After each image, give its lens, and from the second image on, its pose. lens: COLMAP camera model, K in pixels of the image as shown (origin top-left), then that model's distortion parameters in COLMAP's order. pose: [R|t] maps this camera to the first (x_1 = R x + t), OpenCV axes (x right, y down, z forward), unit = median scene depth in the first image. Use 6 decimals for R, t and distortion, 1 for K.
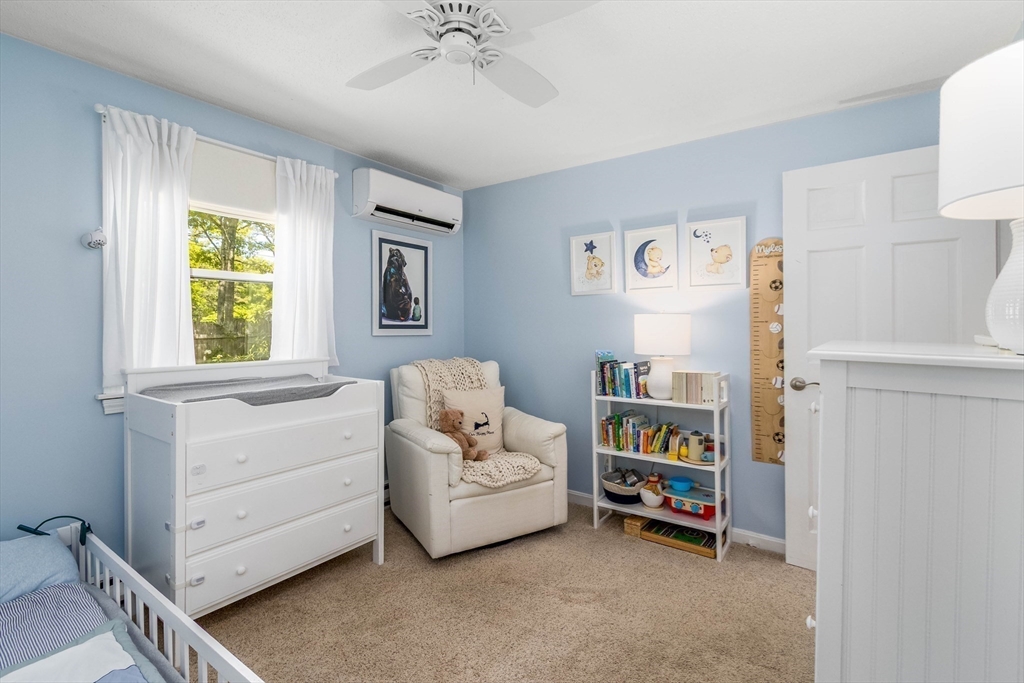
lens RADIAL K [[472.8, 0, 513.5], [0, 472.8, 331.5], [0, 0, 1]] dist [-0.002808, -0.000332]
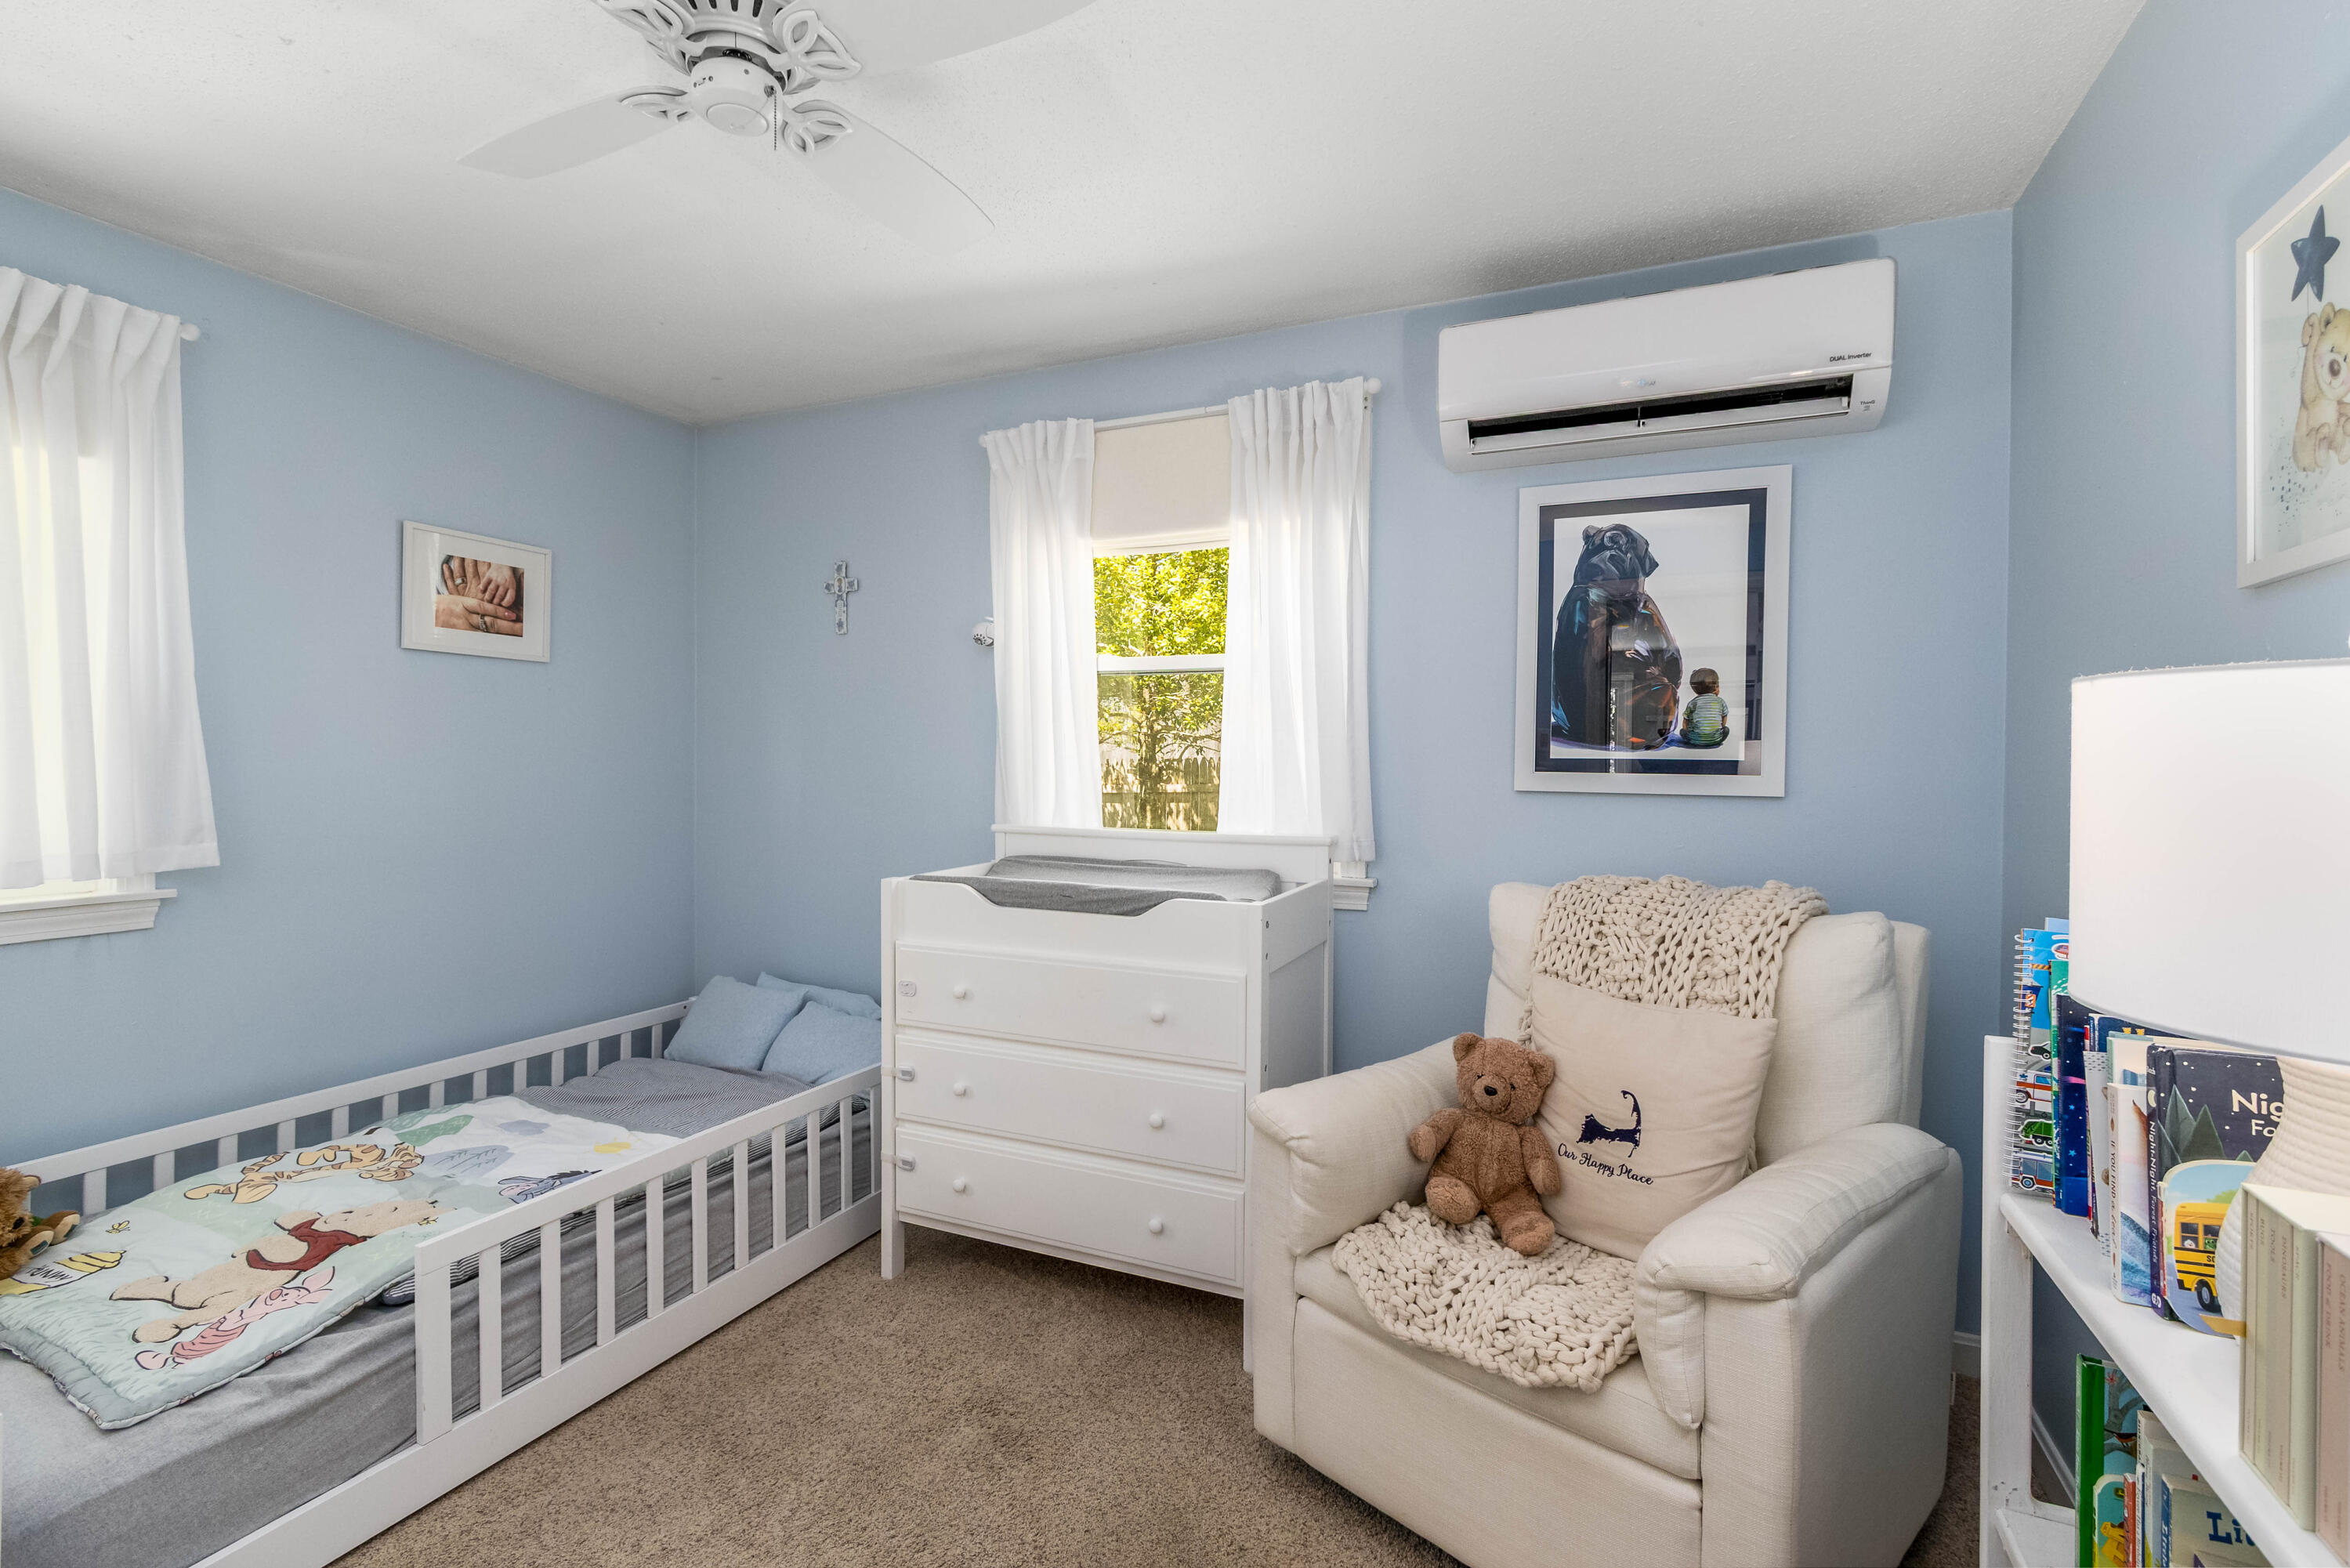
lens RADIAL K [[1085.0, 0, 1169.7], [0, 1085.0, 784.0], [0, 0, 1]] dist [-0.002808, -0.000332]
pose [[0.197196, 0.026462, -0.980007, 0.435376], [-0.017748, 0.999568, 0.023419, -0.009919], [0.980203, 0.012775, 0.197581, 0.570460]]
